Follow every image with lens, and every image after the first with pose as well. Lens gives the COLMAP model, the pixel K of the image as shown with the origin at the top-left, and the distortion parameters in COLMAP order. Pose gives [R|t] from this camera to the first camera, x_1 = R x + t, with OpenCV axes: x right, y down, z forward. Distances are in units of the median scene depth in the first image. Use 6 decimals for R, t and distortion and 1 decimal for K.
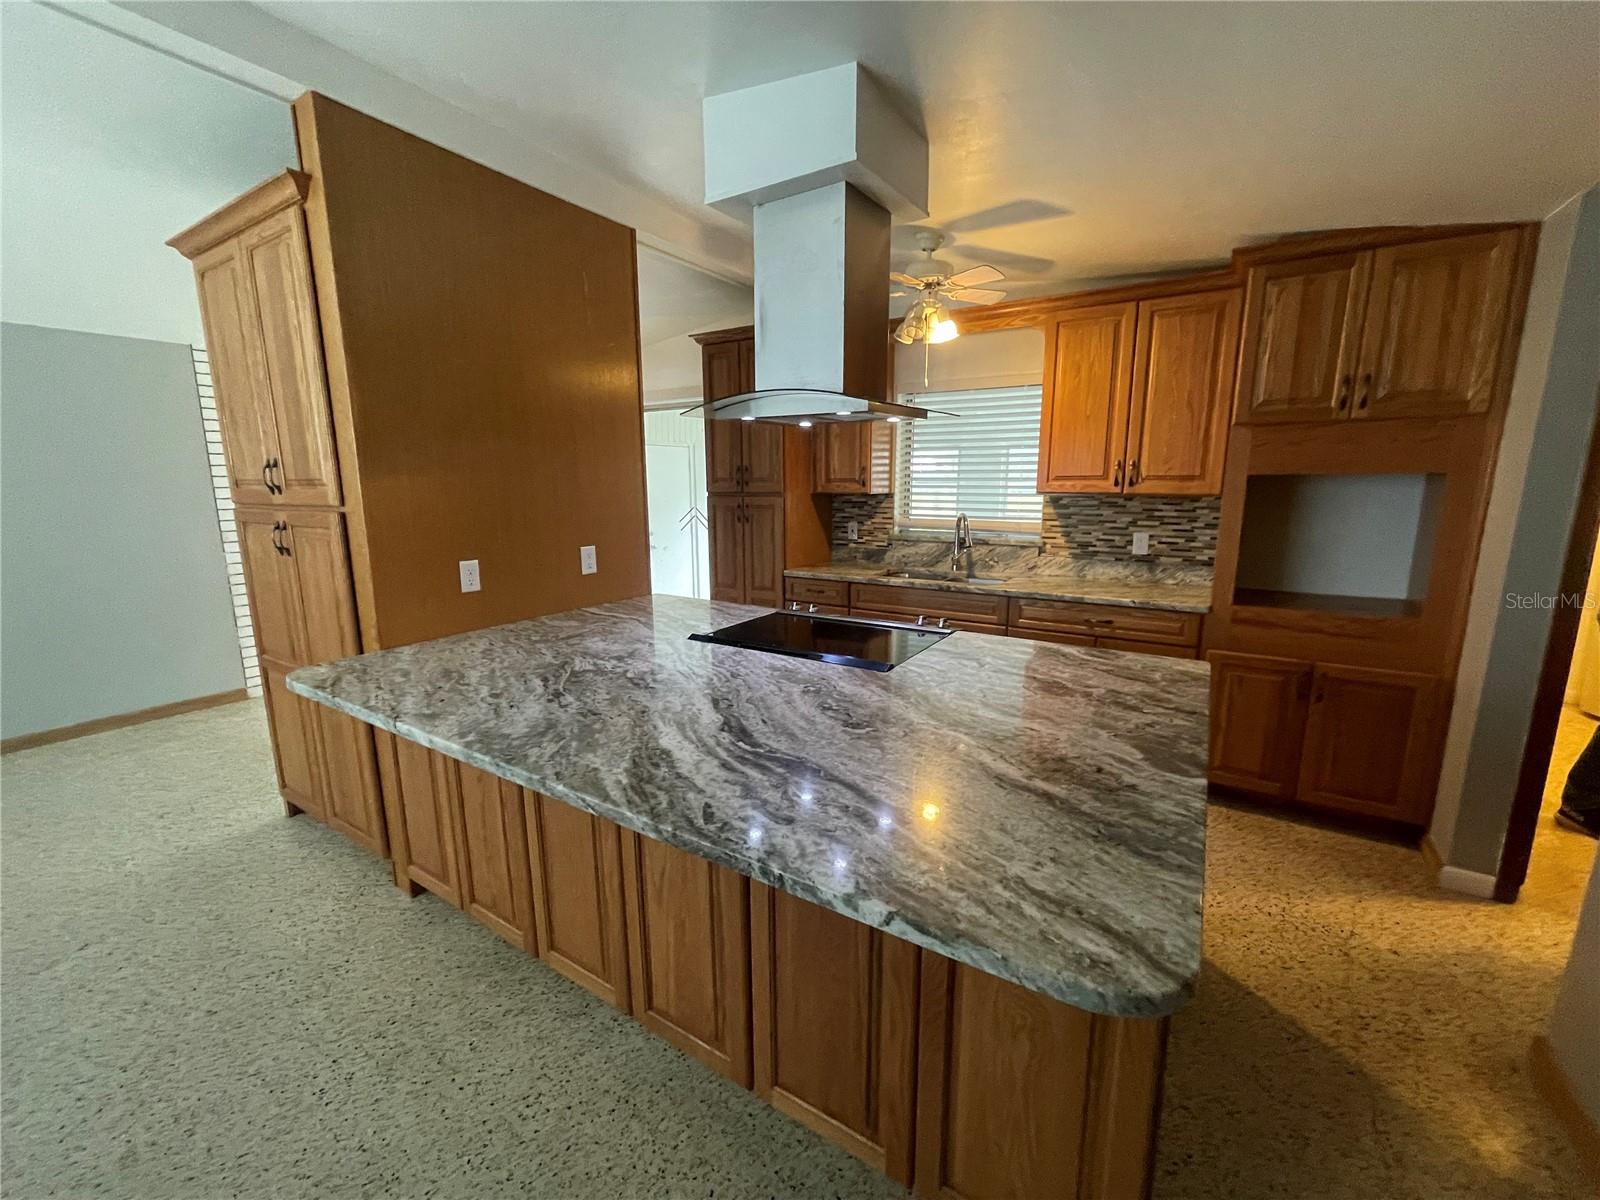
lens RADIAL K [[647.4, 0, 800.0], [0, 647.4, 600.0], [0, 0, 1]] dist [0.000698, 0.000565]
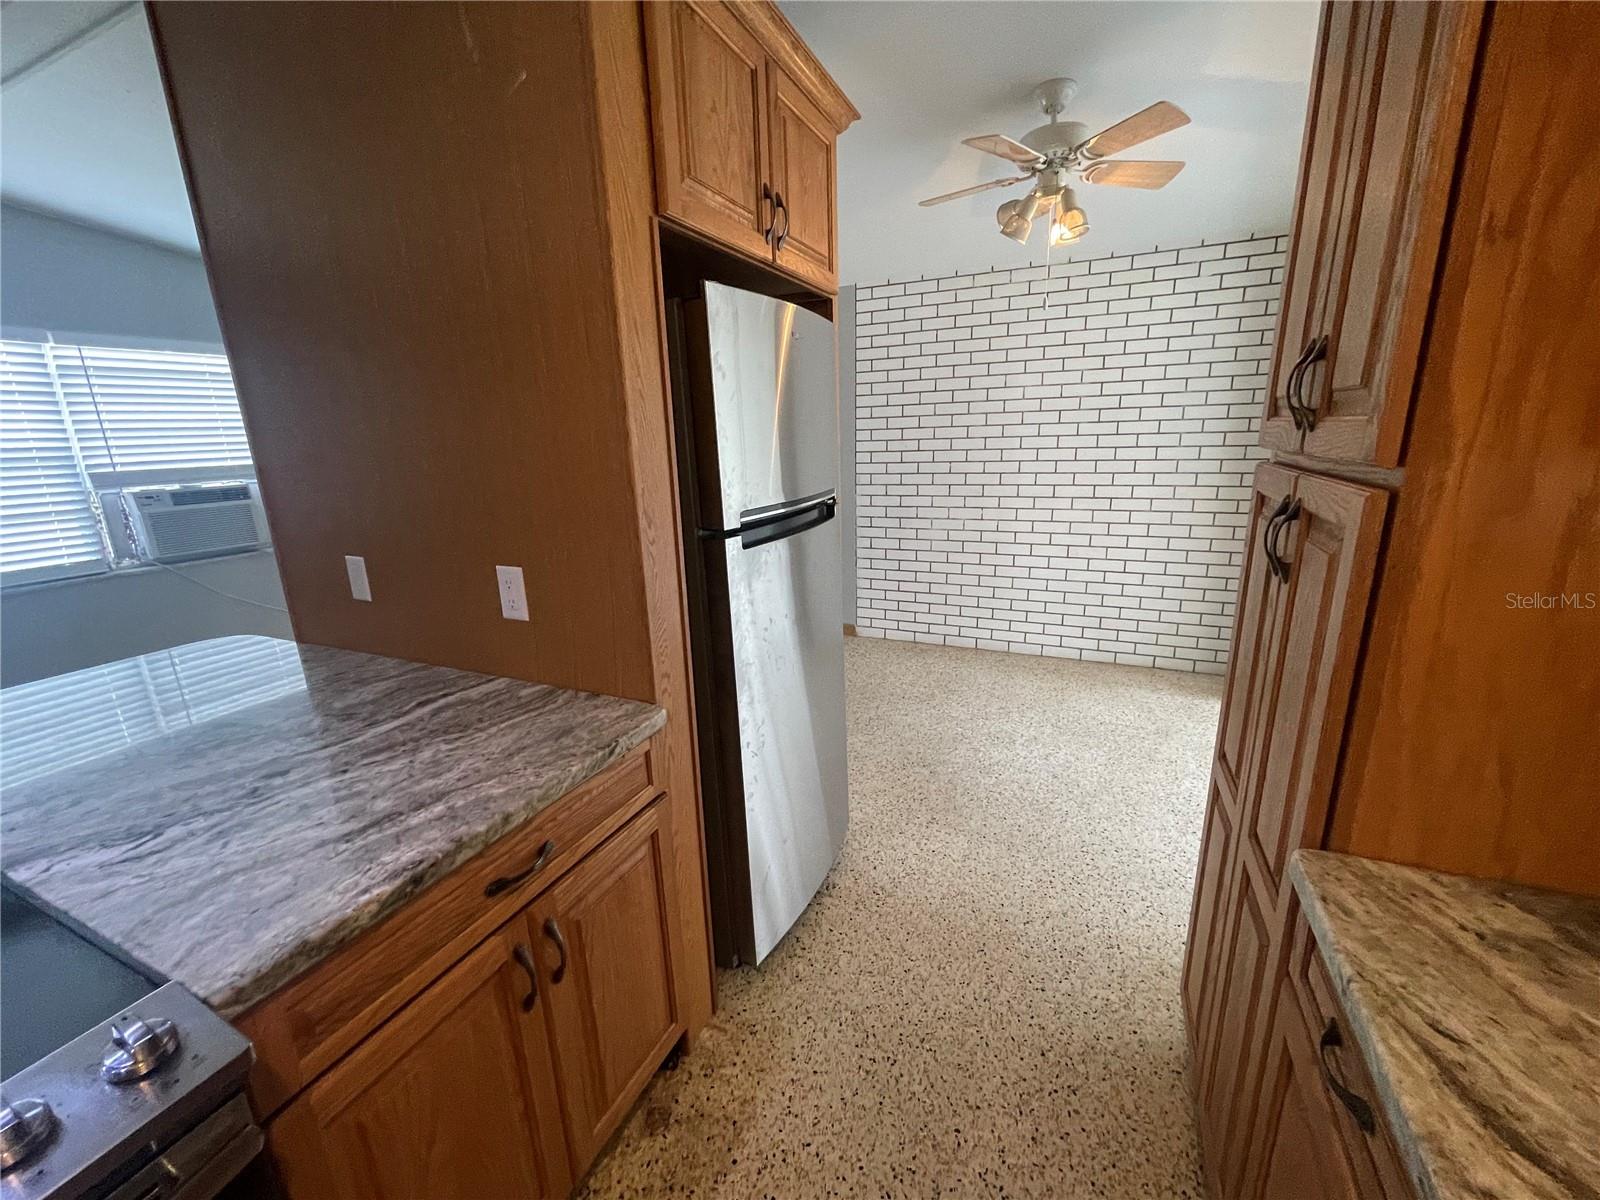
lens RADIAL K [[647.4, 0, 800.0], [0, 647.4, 600.0], [0, 0, 1]] dist [0.000698, 0.000565]
pose [[0.132519, 0.253468, -0.958224, 0.327623], [-0.144873, 0.961321, 0.234251, -0.360026], [0.980536, 0.107778, 0.164114, 1.980315]]
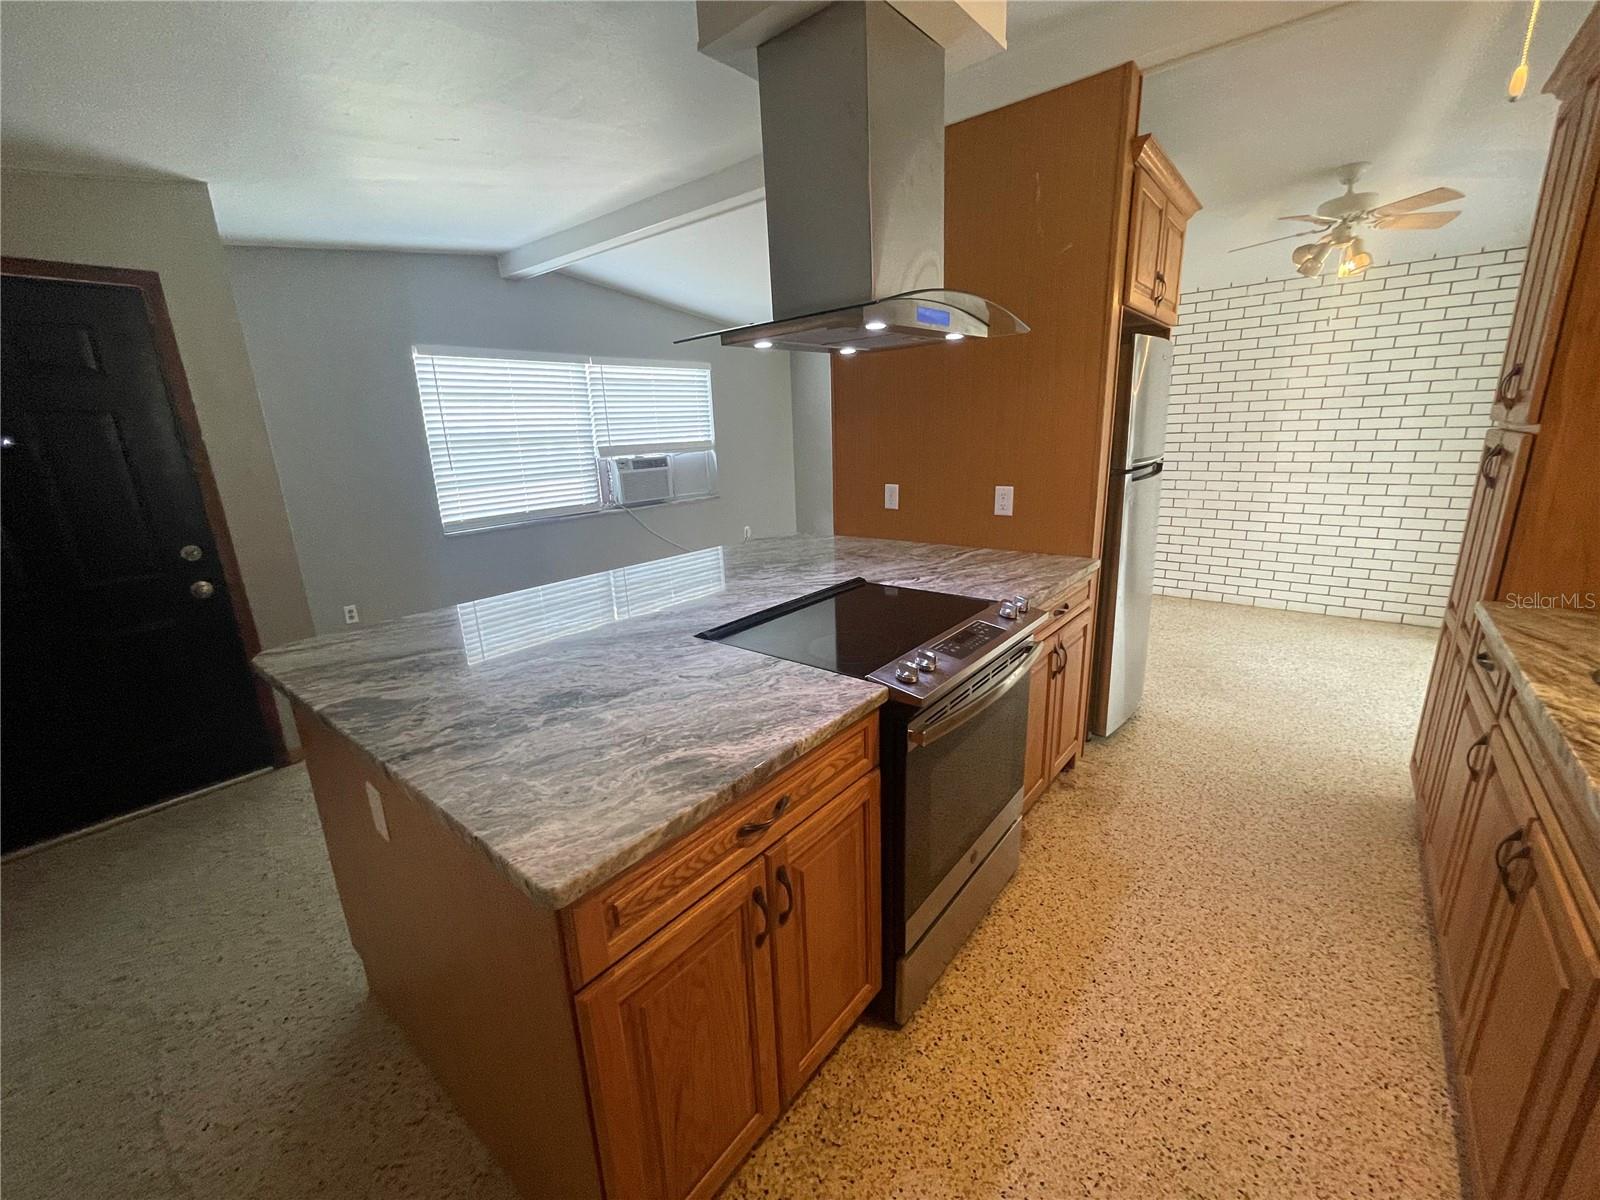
lens RADIAL K [[647.4, 0, 800.0], [0, 647.4, 600.0], [0, 0, 1]] dist [0.000698, 0.000565]
pose [[-0.123118, 0.268079, -0.955498, 1.155672], [-0.140408, 0.948432, 0.284189, -0.264239], [0.982409, 0.169149, -0.079129, 1.400302]]
